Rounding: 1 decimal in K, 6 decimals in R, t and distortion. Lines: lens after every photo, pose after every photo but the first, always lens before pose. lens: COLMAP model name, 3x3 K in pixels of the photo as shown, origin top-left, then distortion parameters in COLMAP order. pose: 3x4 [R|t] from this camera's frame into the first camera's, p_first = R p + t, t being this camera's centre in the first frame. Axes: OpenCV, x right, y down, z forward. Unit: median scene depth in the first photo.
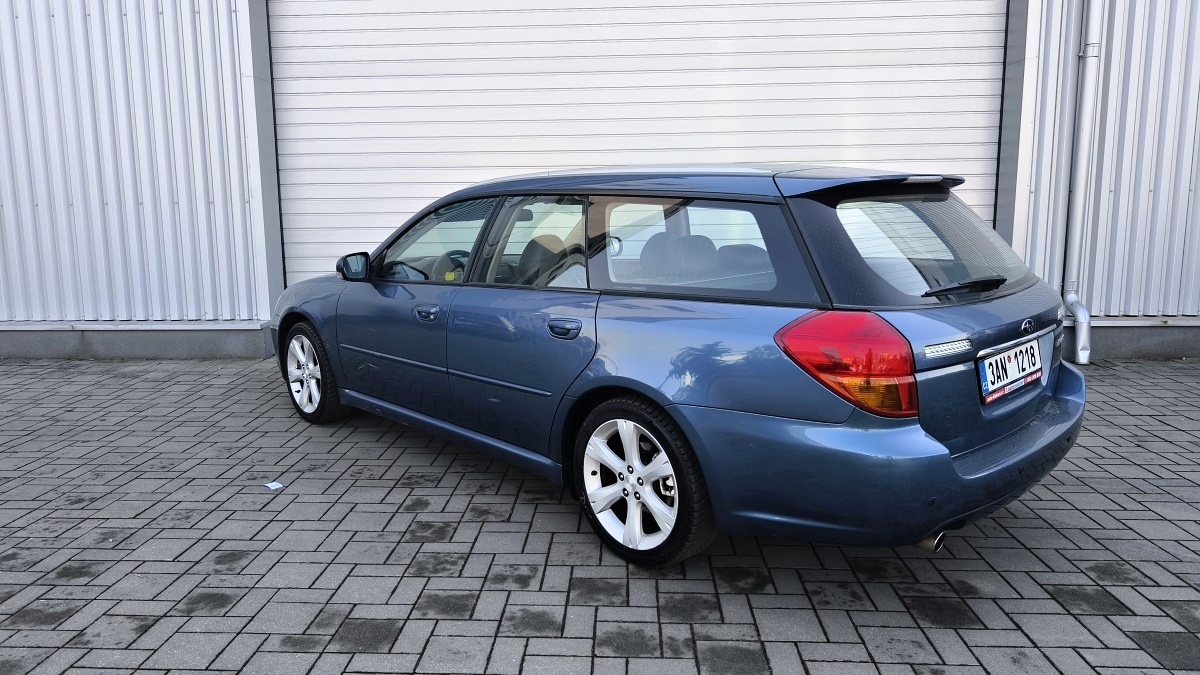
lens RADIAL K [[800.7, 0, 583.6], [0, 800.7, 336.4], [0, 0, 1]] dist [0.006185, -0.003490]
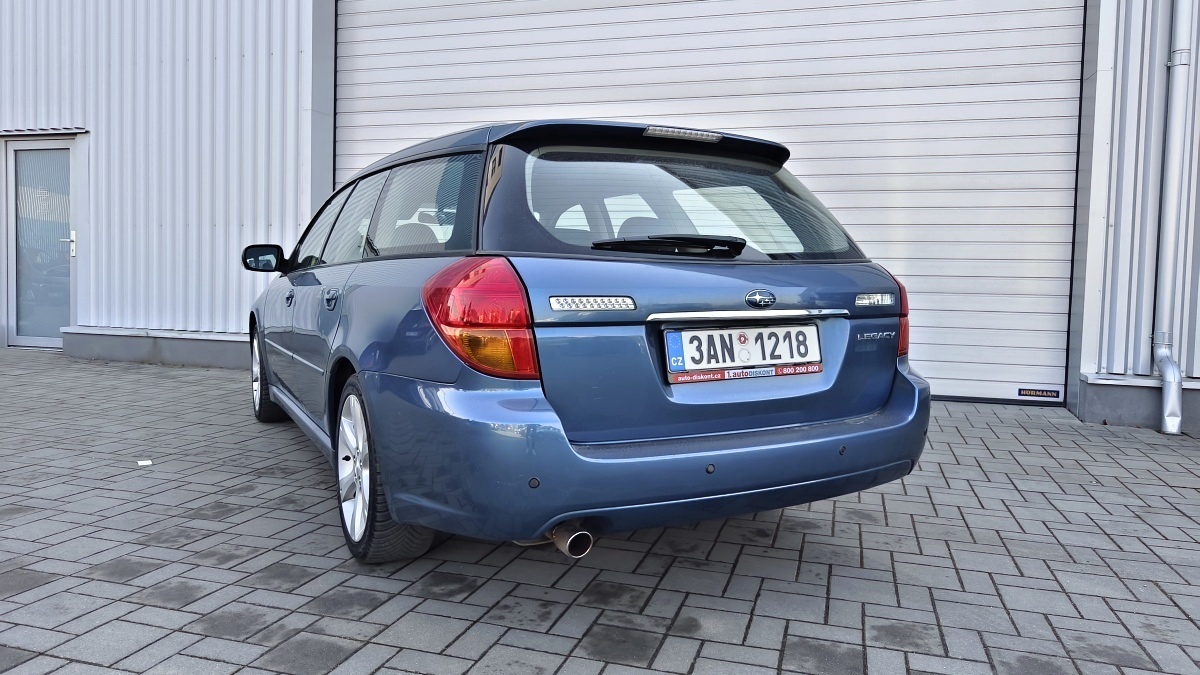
lens RADIAL K [[803.0, 0, 616.7], [0, 803.0, 332.8], [0, 0, 1]] dist [0.000295, -0.000184]
pose [[0.972524, 0.046925, -0.228022, 0.525492], [-0.069260, 0.993443, -0.090957, 0.092834], [0.222259, 0.104251, 0.969398, 0.164413]]
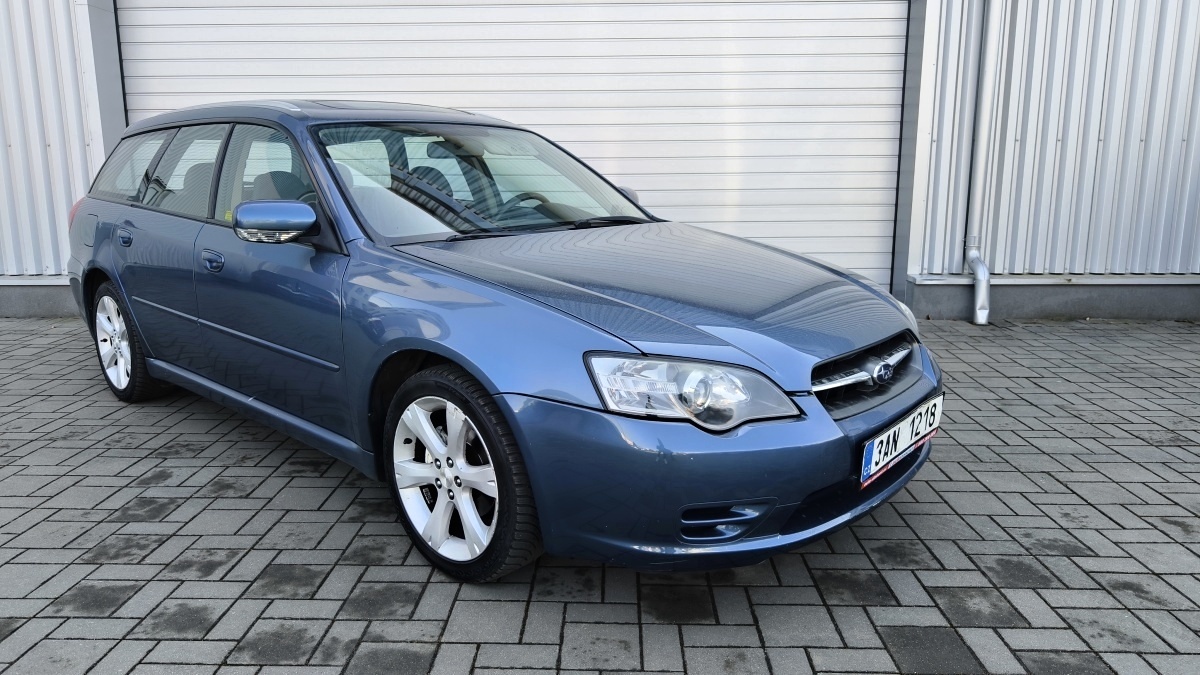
lens RADIAL K [[801.5, 0, 594.5], [0, 801.5, 335.5], [0, 0, 1]] dist [0.000530, -0.000265]
pose [[0.999621, 0.001468, 0.027478, 0.288462], [-0.002551, 0.999219, 0.039434, 0.023381], [-0.027399, -0.039490, 0.998844, 0.143384]]
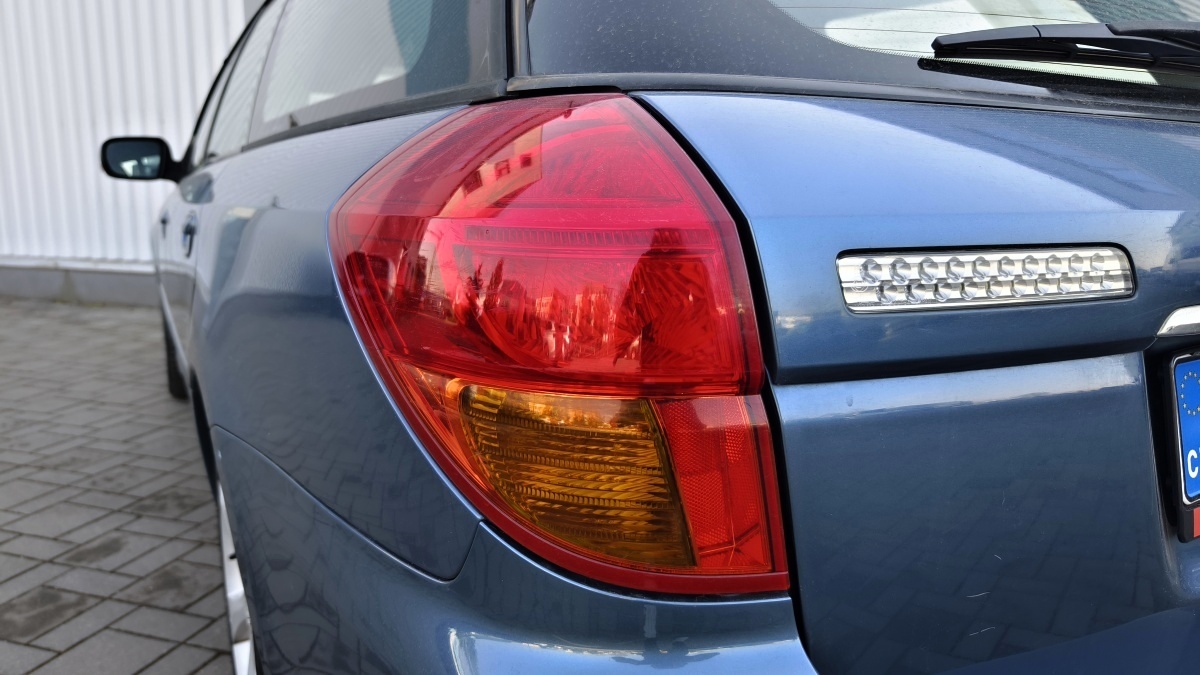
lens RADIAL K [[820.3, 0, 600.8], [0, 820.3, 351.1], [0, 0, 1]] dist [-0.004012, -0.004835]
pose [[0.970044, 0.065799, -0.233850, 0.322246], [-0.057622, 0.997470, 0.041639, 0.024133], [0.235998, -0.026917, 0.971381, 0.605885]]
